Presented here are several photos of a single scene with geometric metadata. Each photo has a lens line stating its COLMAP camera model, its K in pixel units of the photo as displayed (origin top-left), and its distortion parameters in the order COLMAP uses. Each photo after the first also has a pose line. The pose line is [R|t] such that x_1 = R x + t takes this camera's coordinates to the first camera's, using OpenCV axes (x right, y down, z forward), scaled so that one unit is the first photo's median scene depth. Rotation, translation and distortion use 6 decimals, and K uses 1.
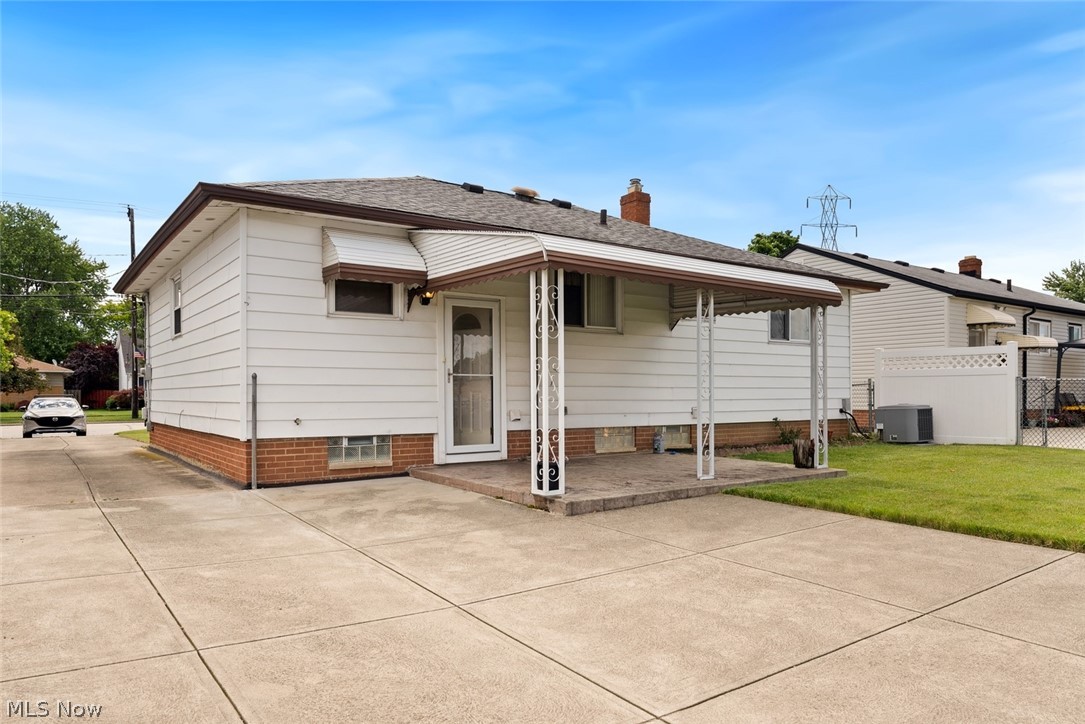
lens RADIAL K [[758.4, 0, 544.1], [0, 758.4, 397.4], [0, 0, 1]] dist [0.000326, 0.000912]
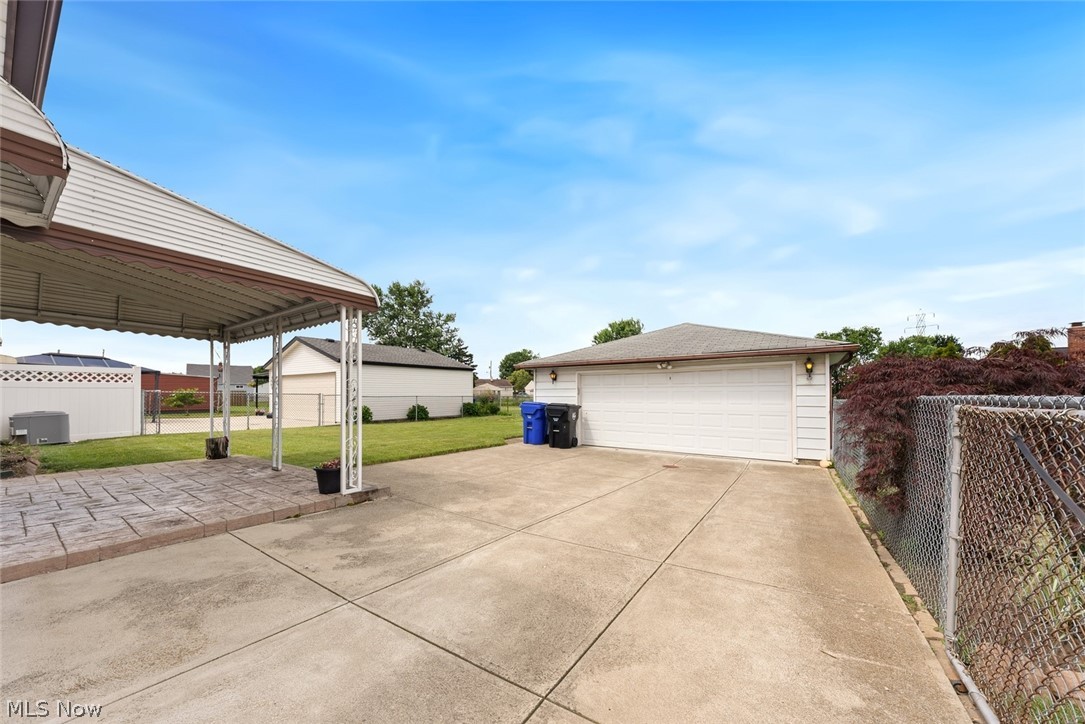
lens RADIAL K [[385.3, 0, 543.3], [0, 385.3, 391.4], [0, 0, 1]] dist [-0.000633, -0.000027]
pose [[-0.352858, 0.006801, 0.935652, -0.603508], [0.005105, 0.999973, -0.005343, -0.024746], [-0.935663, 0.002891, -0.352883, 0.811703]]
